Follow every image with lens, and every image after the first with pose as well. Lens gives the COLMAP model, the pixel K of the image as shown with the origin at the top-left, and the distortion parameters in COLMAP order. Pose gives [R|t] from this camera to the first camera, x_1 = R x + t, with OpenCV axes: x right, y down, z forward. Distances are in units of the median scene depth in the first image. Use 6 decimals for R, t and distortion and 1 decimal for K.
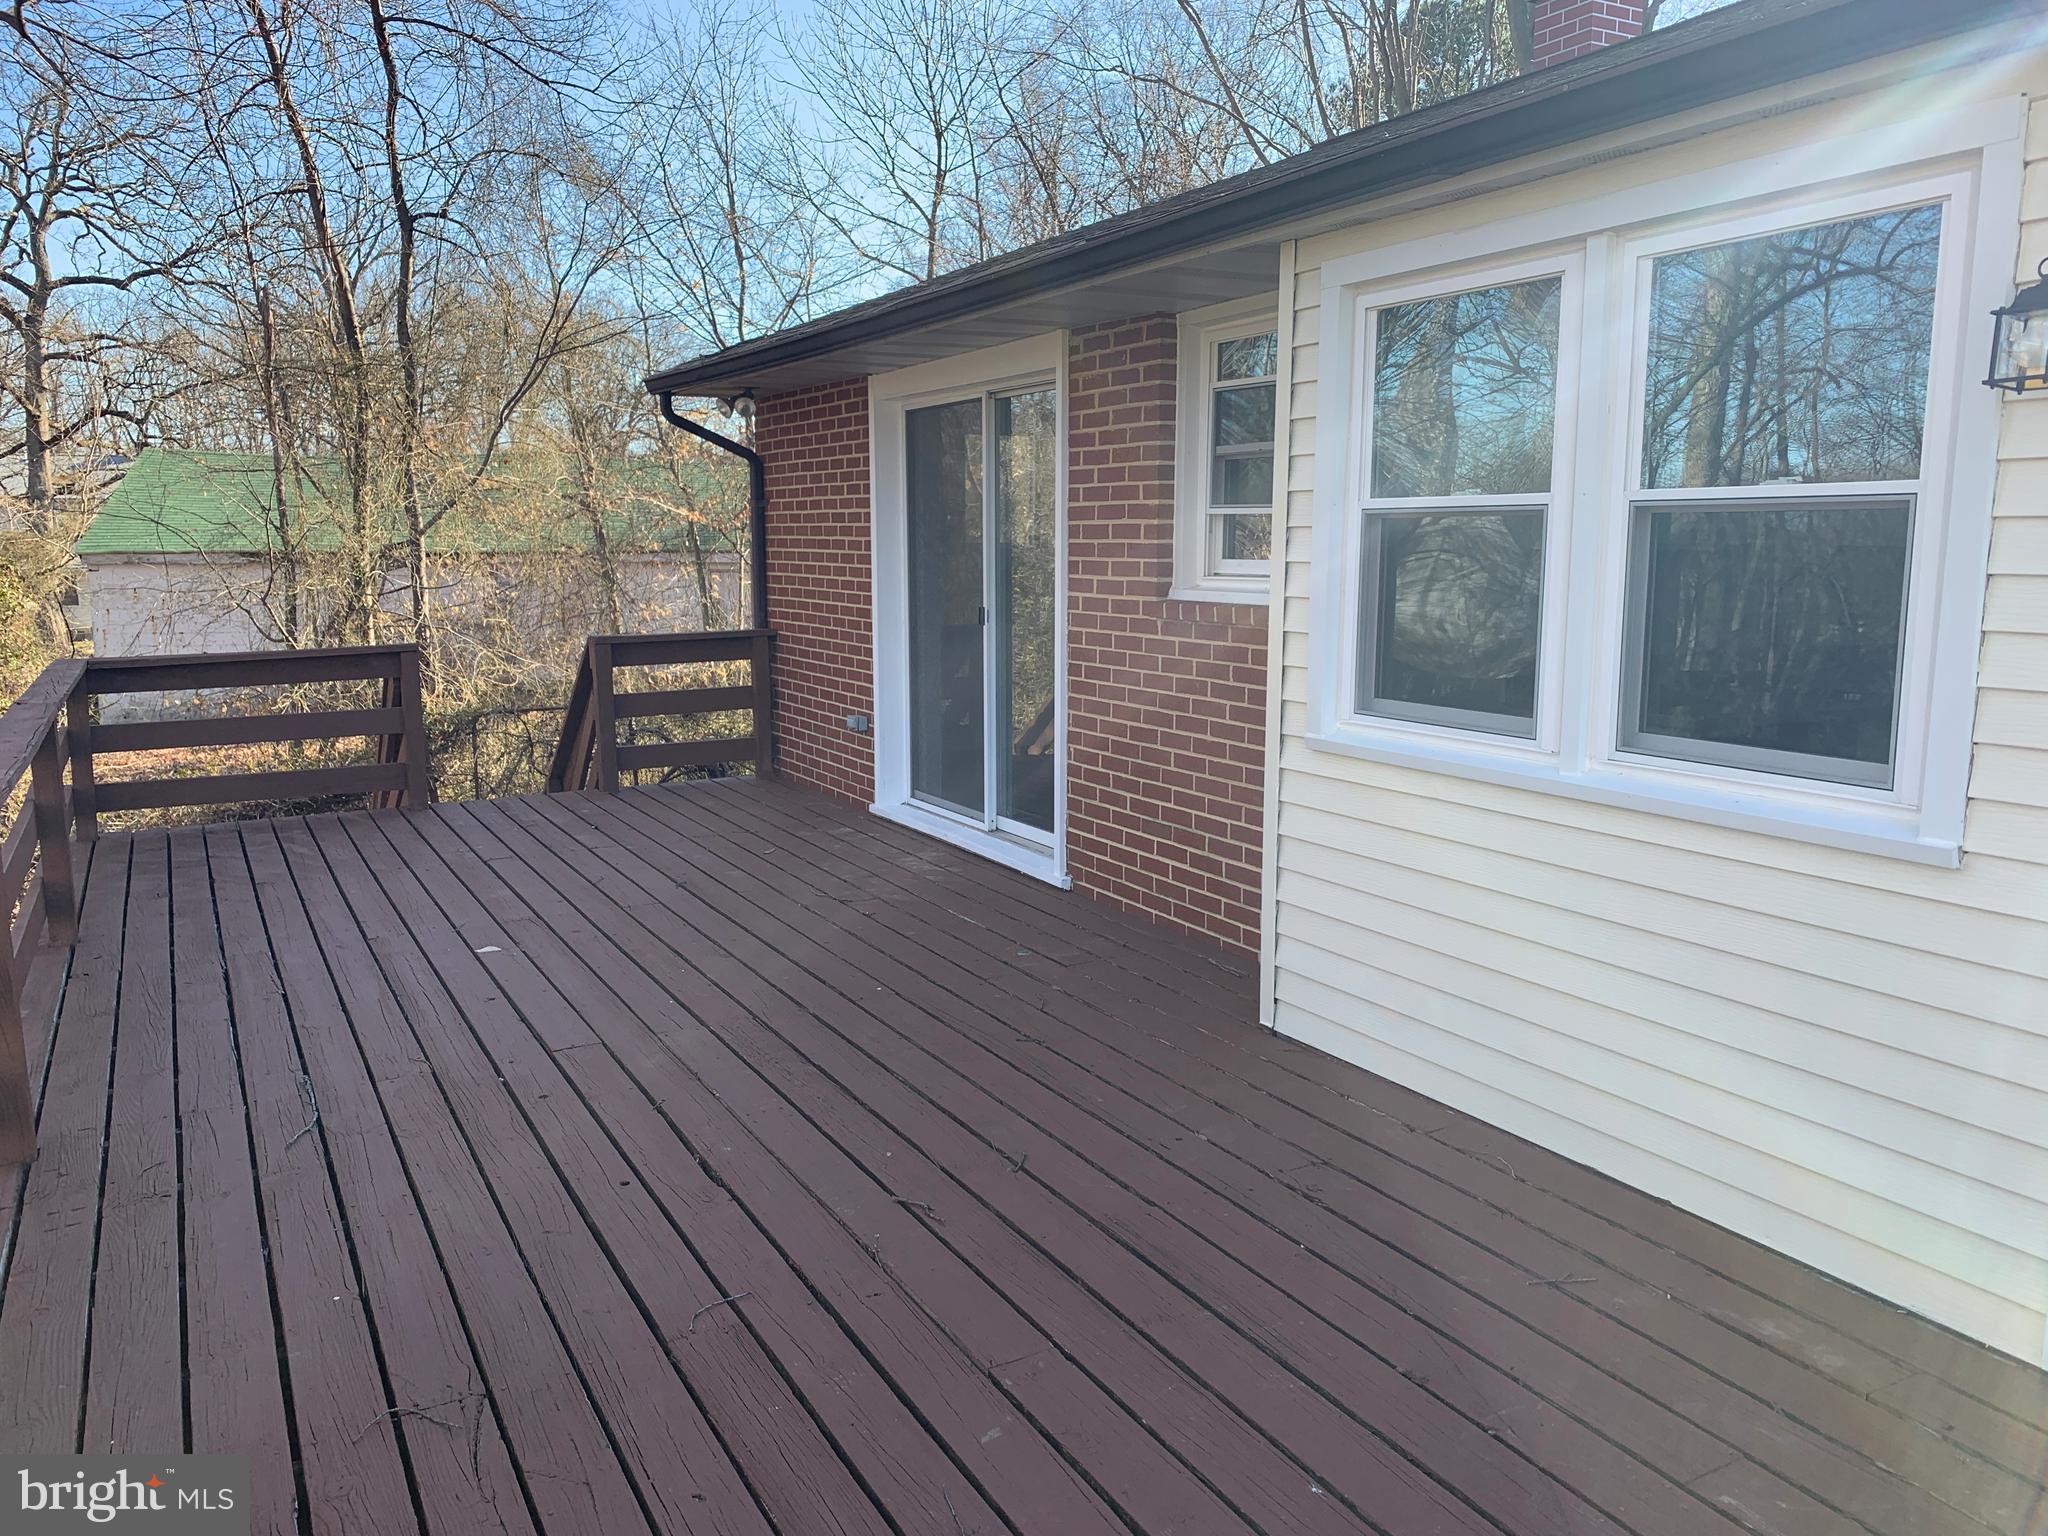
lens RADIAL K [[1615.9, 0, 1028.7], [0, 1615.9, 771.0], [0, 0, 1]] dist [0.074679, -0.006911]
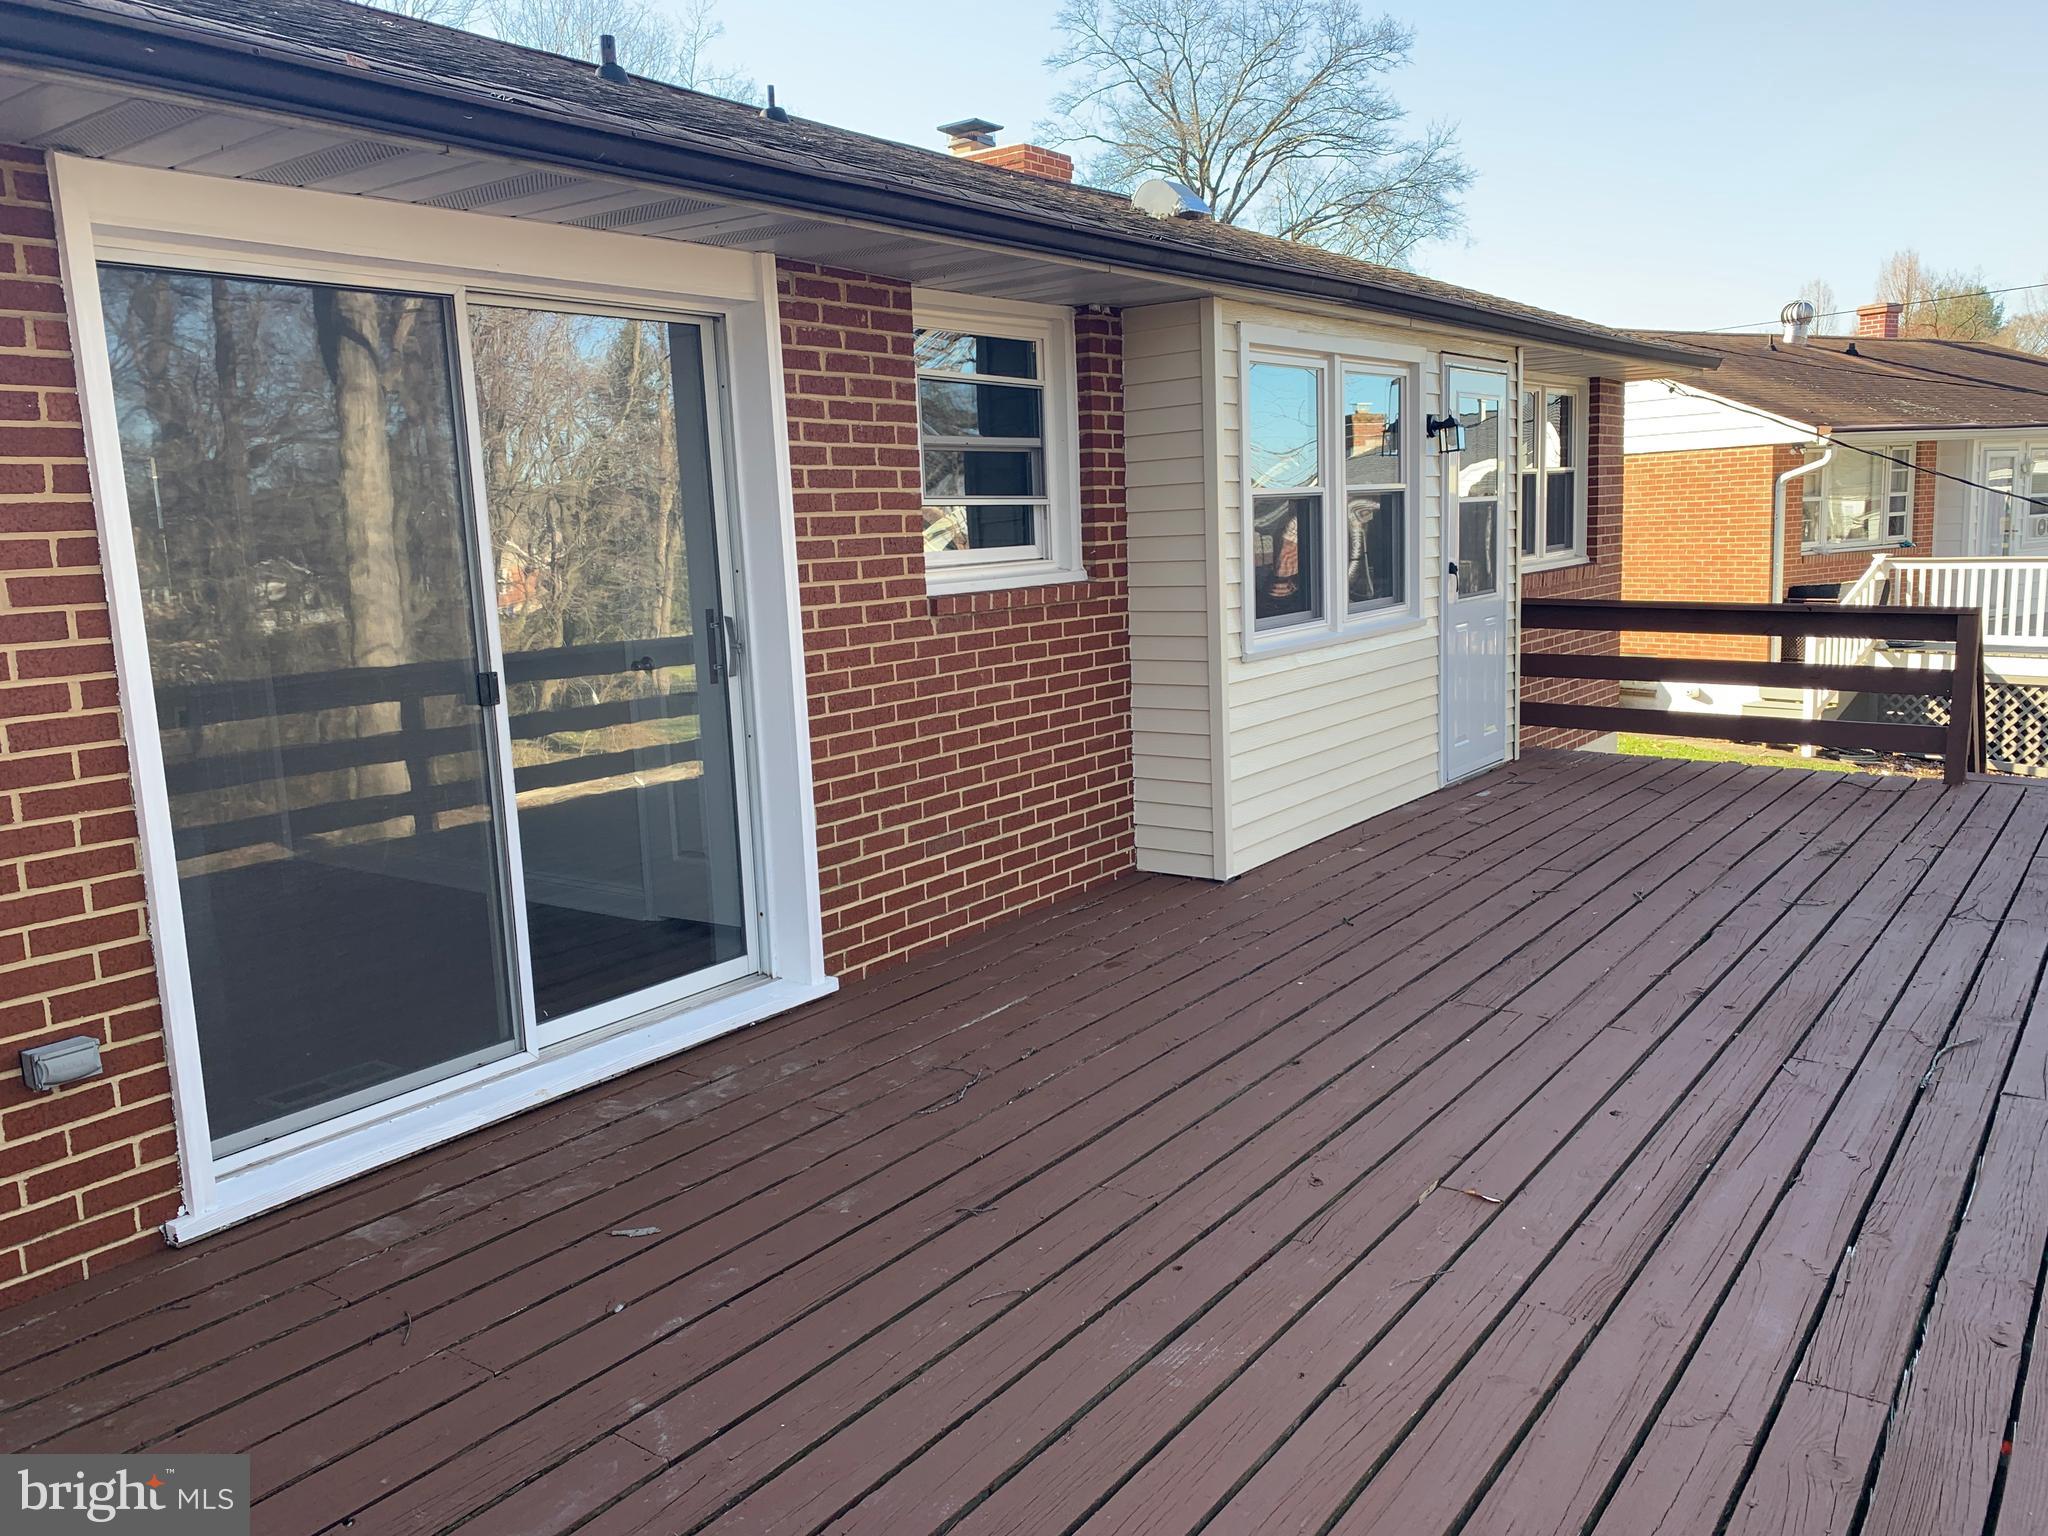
lens RADIAL K [[1615.9, 0, 1029.7], [0, 1615.9, 765.3], [0, 0, 1]] dist [0.074679, -0.006911]
pose [[-0.458626, -0.119802, 0.880517, -0.765341], [0.161556, 0.963117, 0.215188, -0.201970], [-0.873820, 0.240944, -0.422355, 1.358003]]
